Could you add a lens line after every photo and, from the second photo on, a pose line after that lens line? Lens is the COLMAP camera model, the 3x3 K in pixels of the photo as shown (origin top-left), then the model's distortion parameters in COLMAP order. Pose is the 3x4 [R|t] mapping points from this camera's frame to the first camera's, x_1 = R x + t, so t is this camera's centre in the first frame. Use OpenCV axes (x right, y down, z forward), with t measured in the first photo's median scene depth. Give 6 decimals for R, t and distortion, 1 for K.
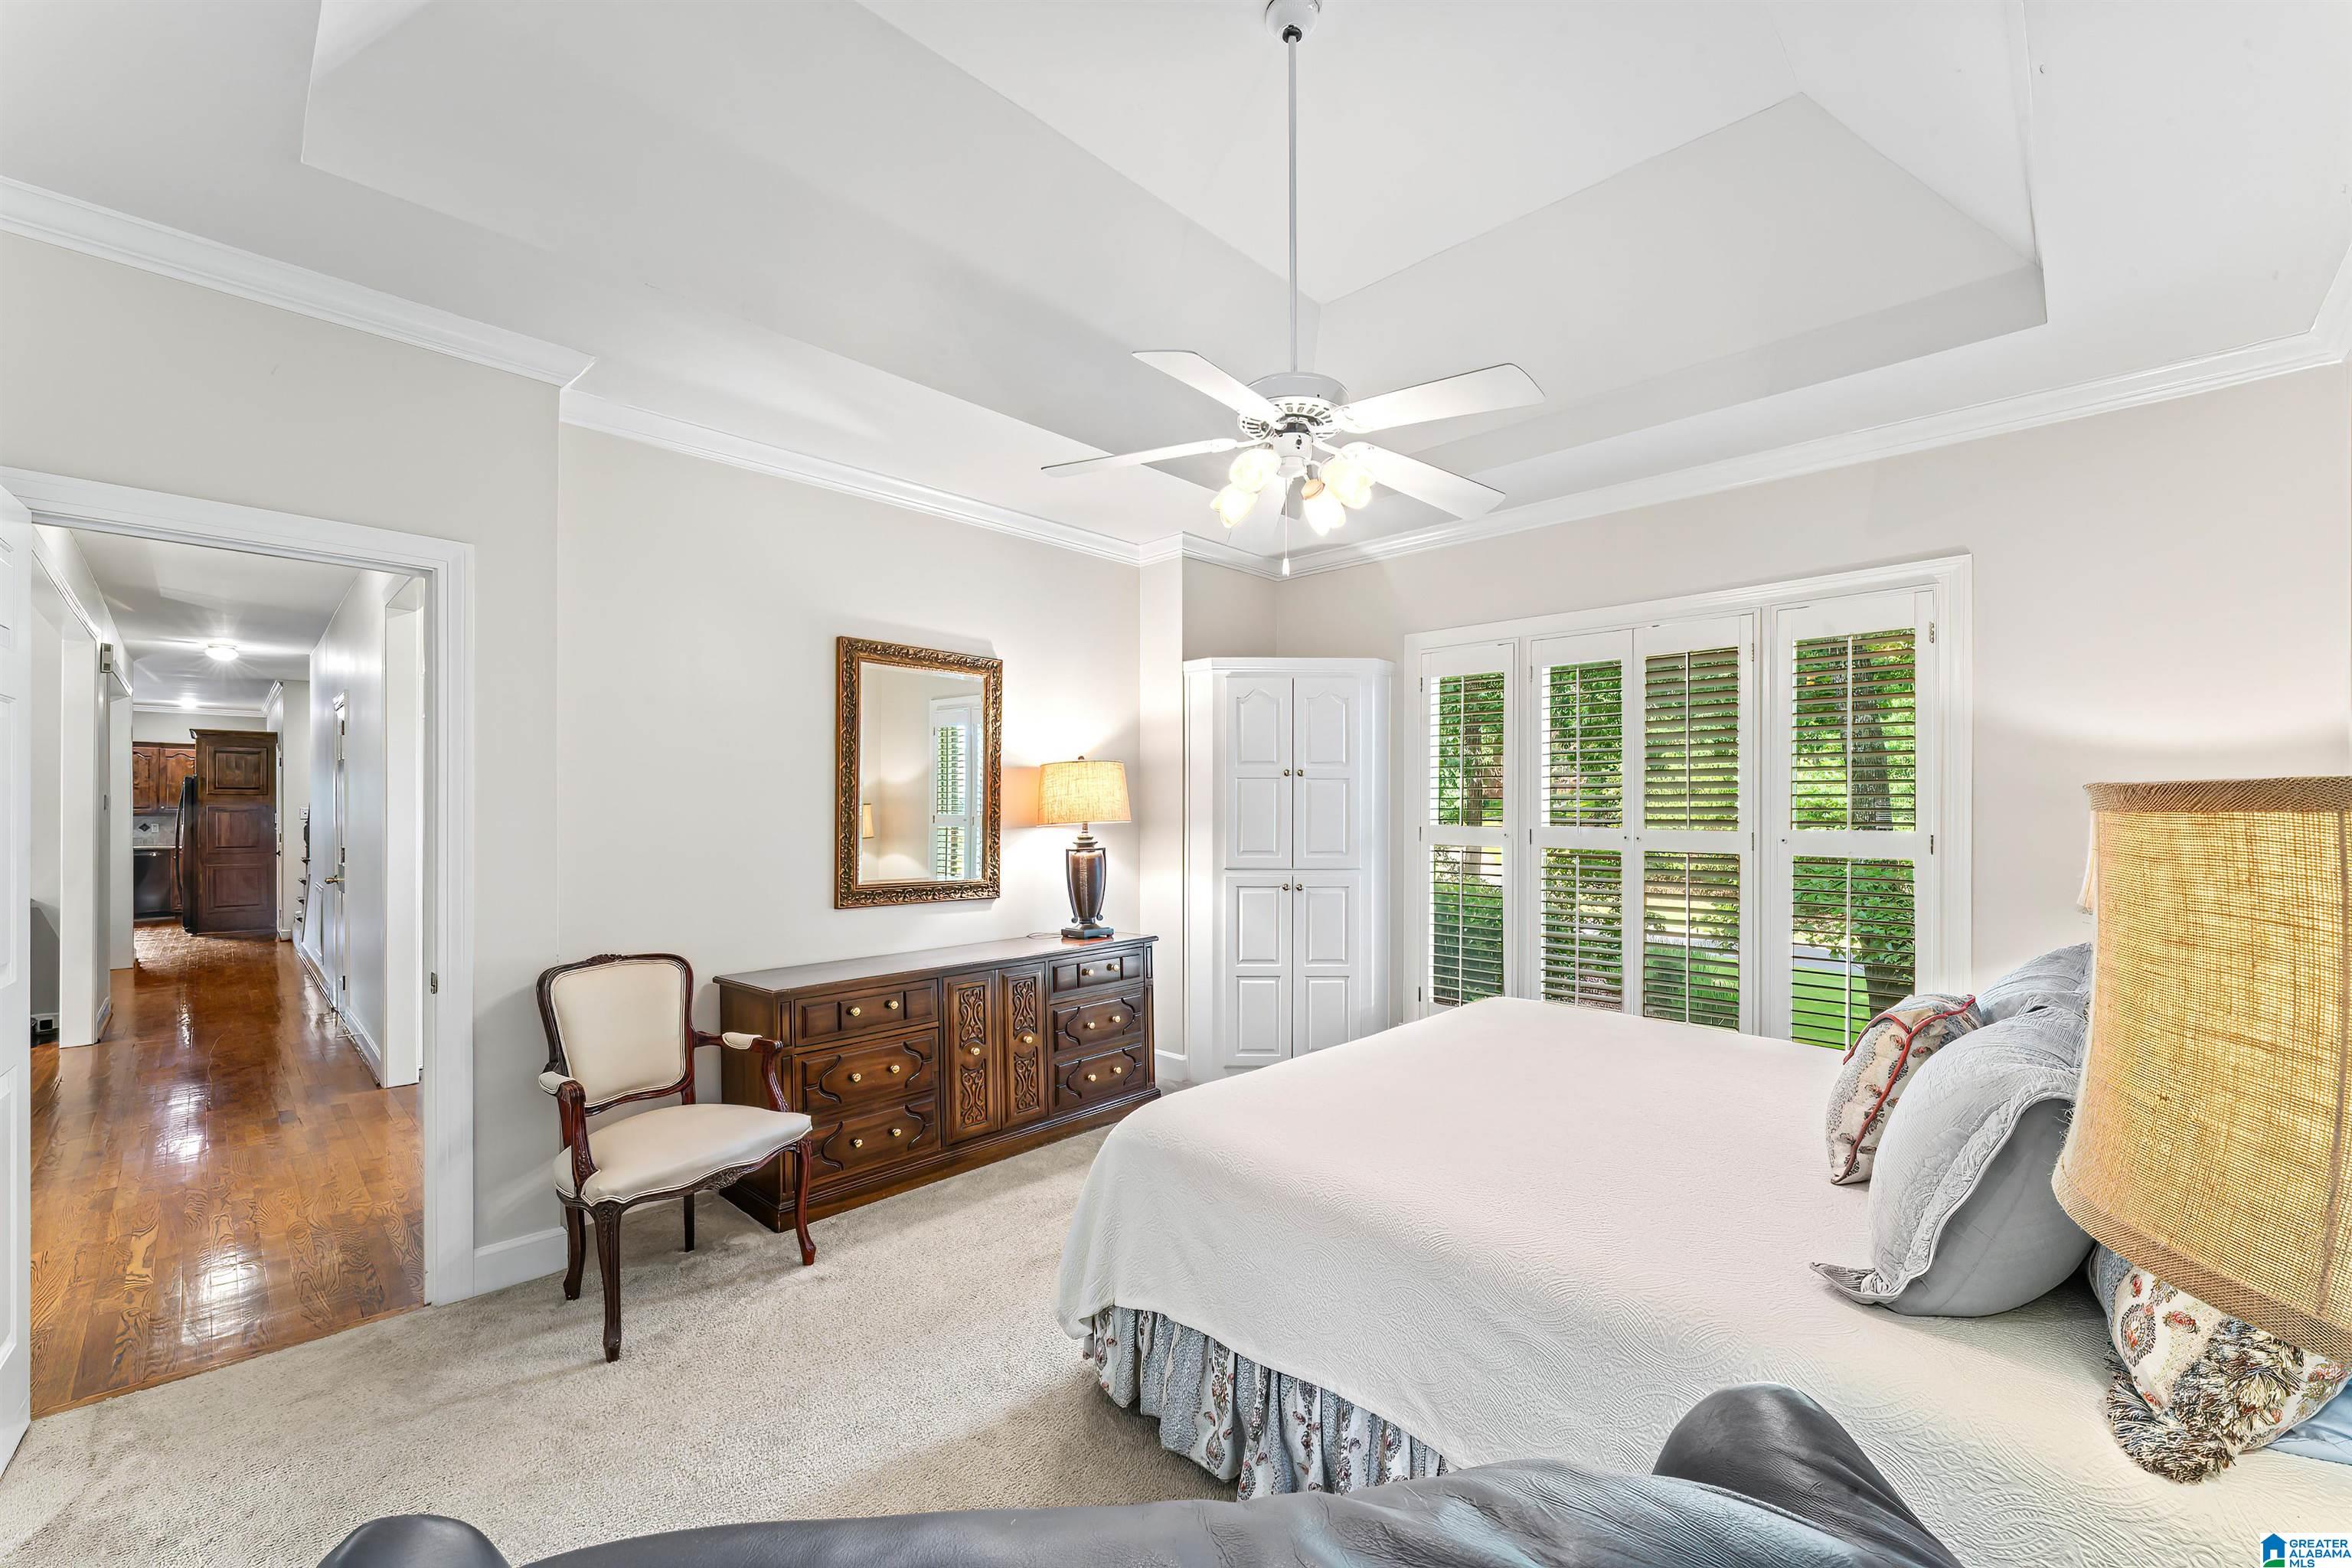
lens RADIAL K [[953.9, 0, 1179.1], [0, 953.9, 815.9], [0, 0, 1]] dist [-0.002892, -0.000139]
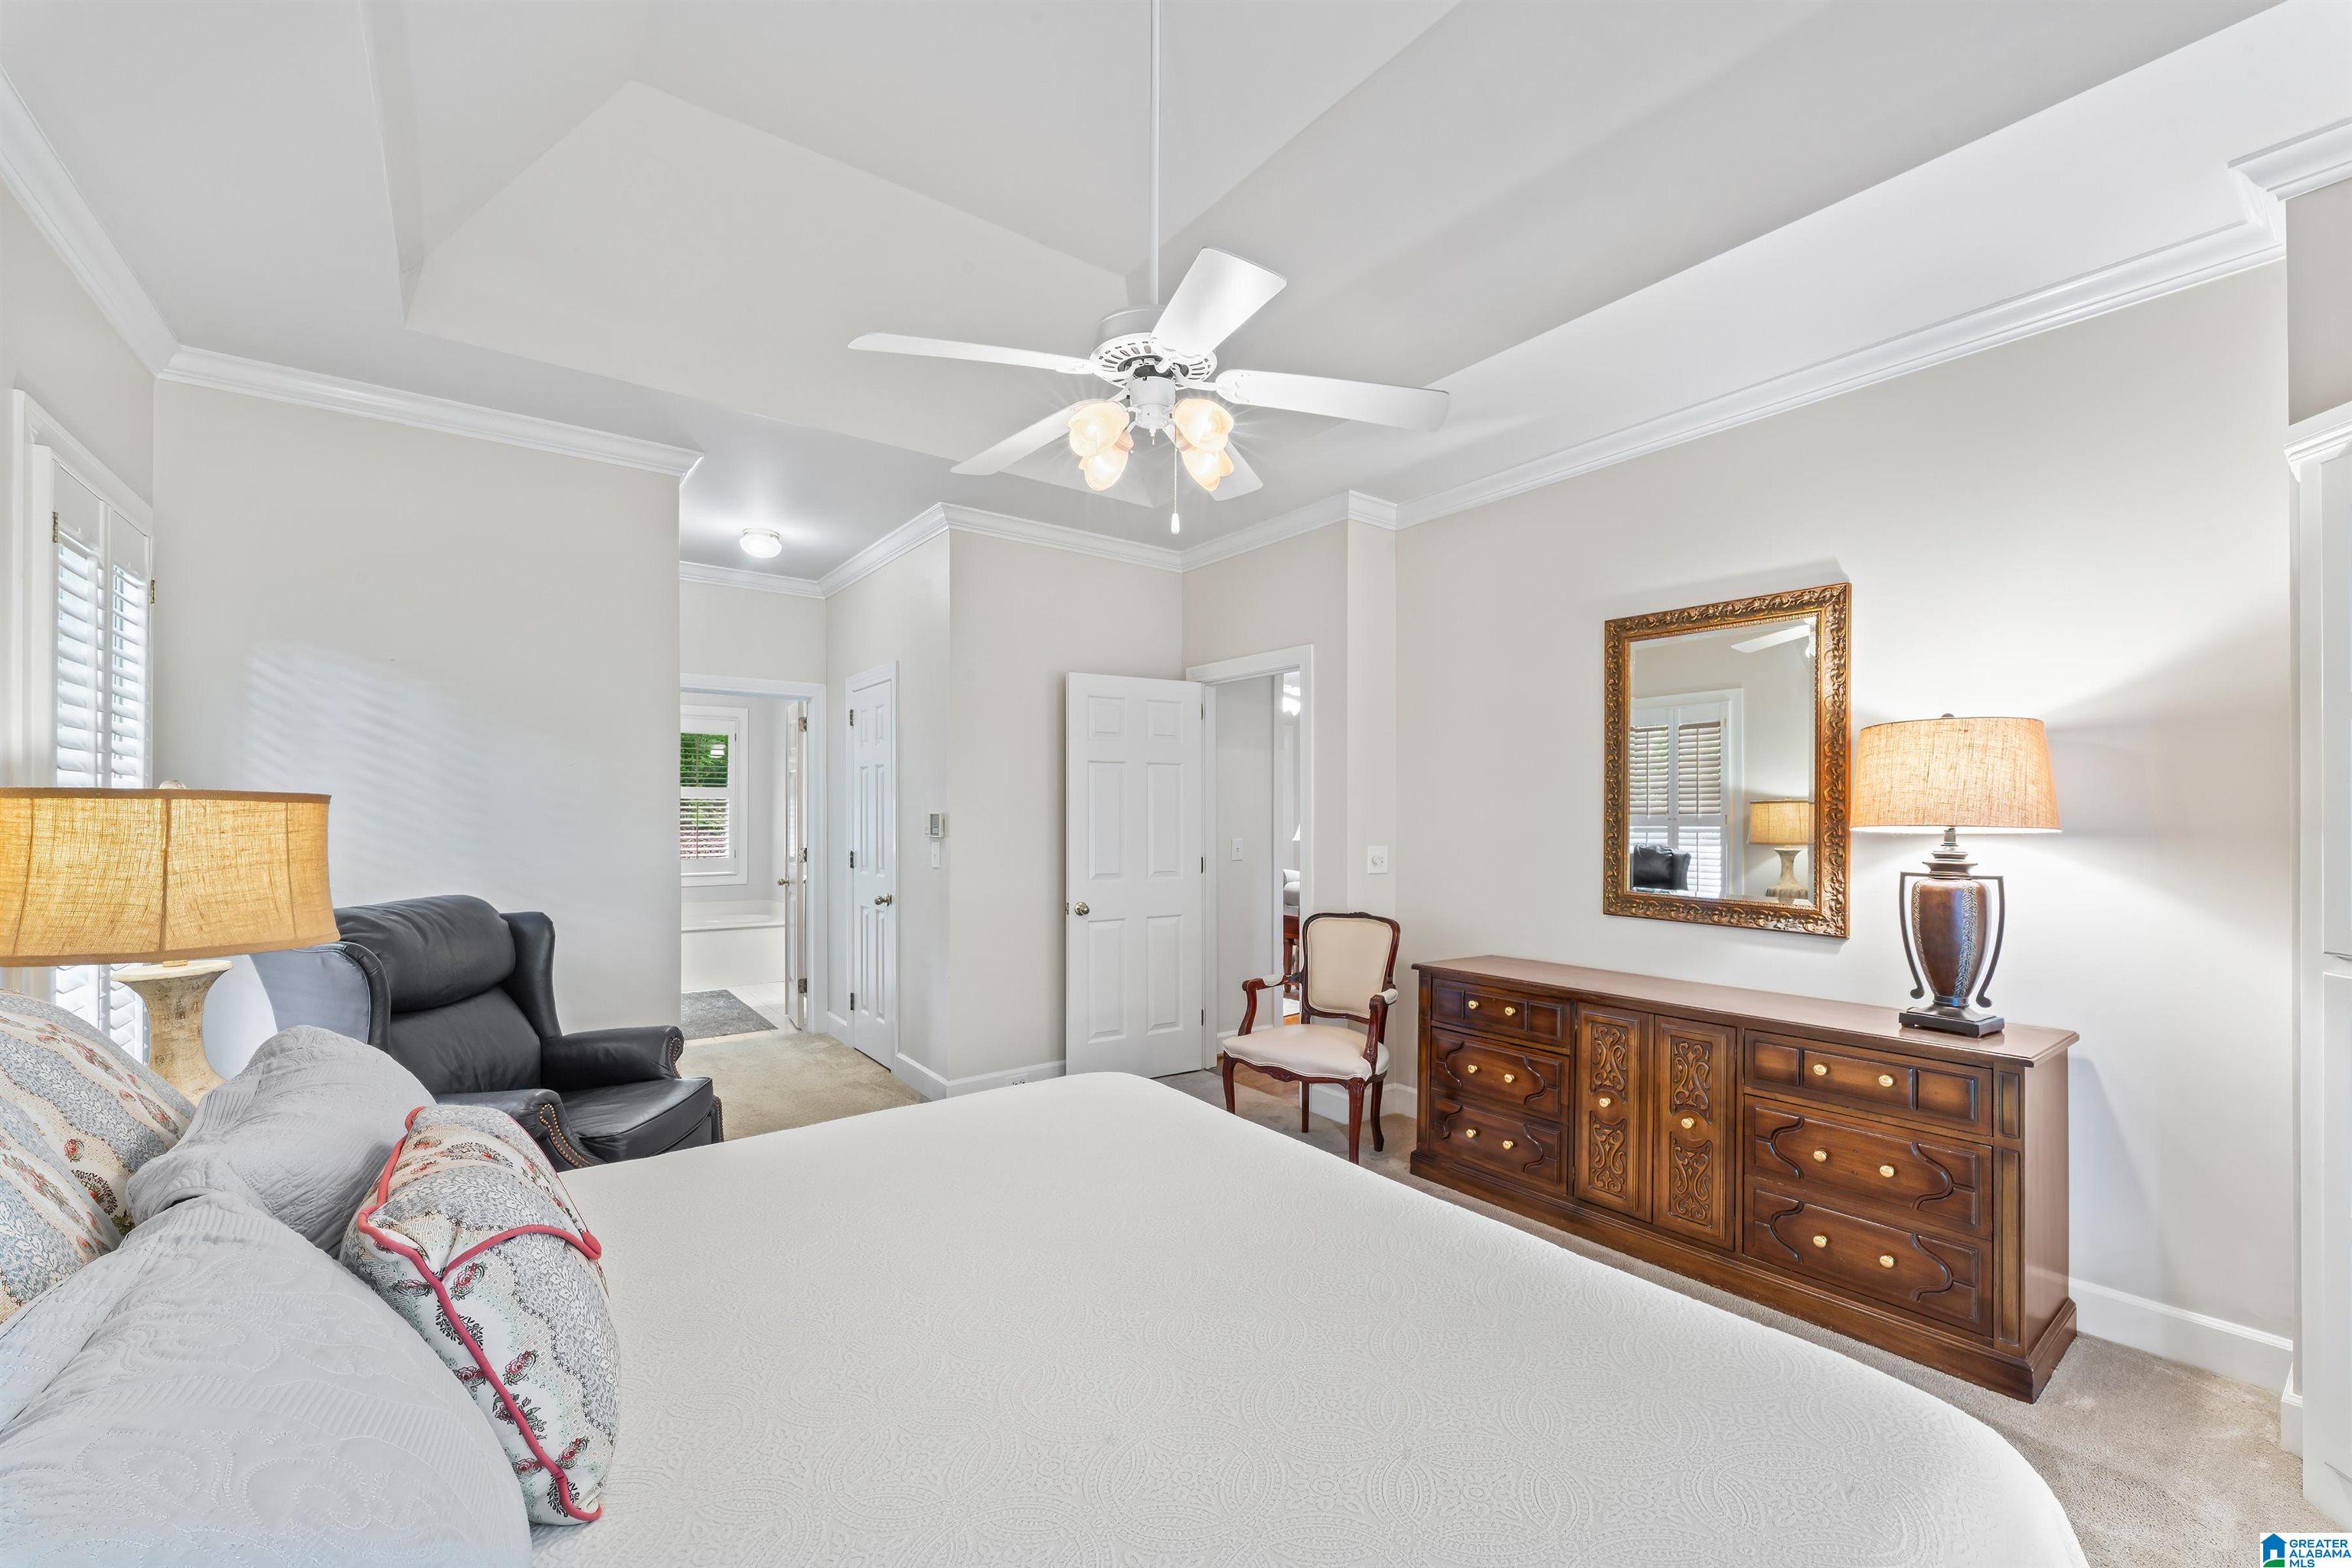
lens RADIAL K [[953.9, 0, 1179.1], [0, 953.9, 815.9], [0, 0, 1]] dist [-0.002892, -0.000139]
pose [[-0.168830, 0.002023, -0.985643, 0.552940], [-0.008465, 0.999958, 0.003502, 0.001557], [0.985609, 0.008935, -0.168806, 0.658060]]
